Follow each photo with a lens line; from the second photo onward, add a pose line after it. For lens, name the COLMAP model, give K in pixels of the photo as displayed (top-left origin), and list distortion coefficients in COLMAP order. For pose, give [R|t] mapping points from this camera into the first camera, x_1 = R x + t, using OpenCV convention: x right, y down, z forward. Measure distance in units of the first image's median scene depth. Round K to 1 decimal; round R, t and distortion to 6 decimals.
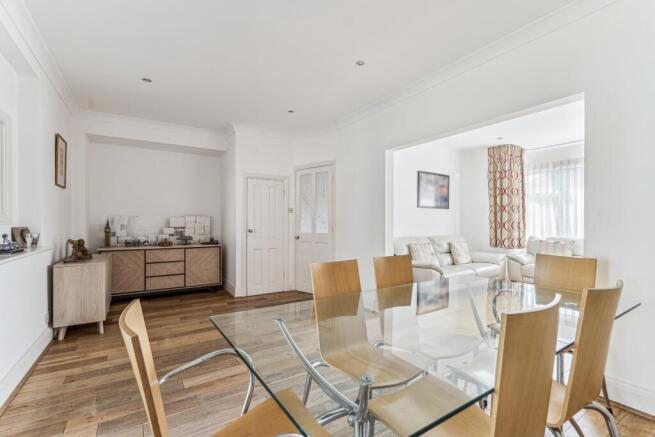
lens RADIAL K [[300.9, 0, 328.0], [0, 300.9, 218.8], [0, 0, 1]] dist [0.000124, 0.000023]
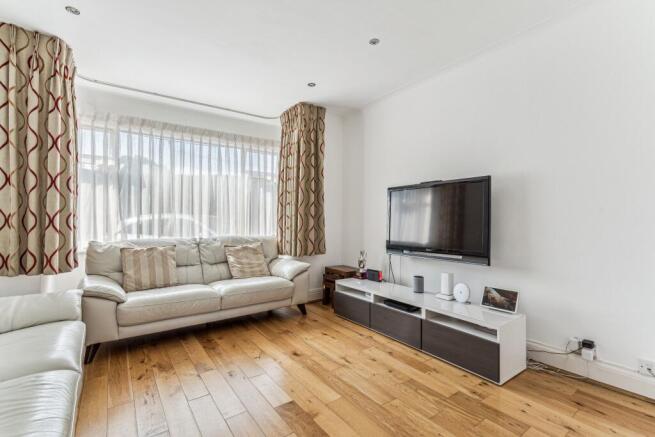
lens RADIAL K [[300.9, 0, 327.4], [0, 300.9, 220.0], [0, 0, 1]] dist [0.000124, 0.000023]
pose [[-0.051654, 0.005369, 0.998651, 0.134556], [-0.004704, 0.999973, -0.005619, 0.020664], [-0.998654, -0.004987, -0.051627, 0.625607]]
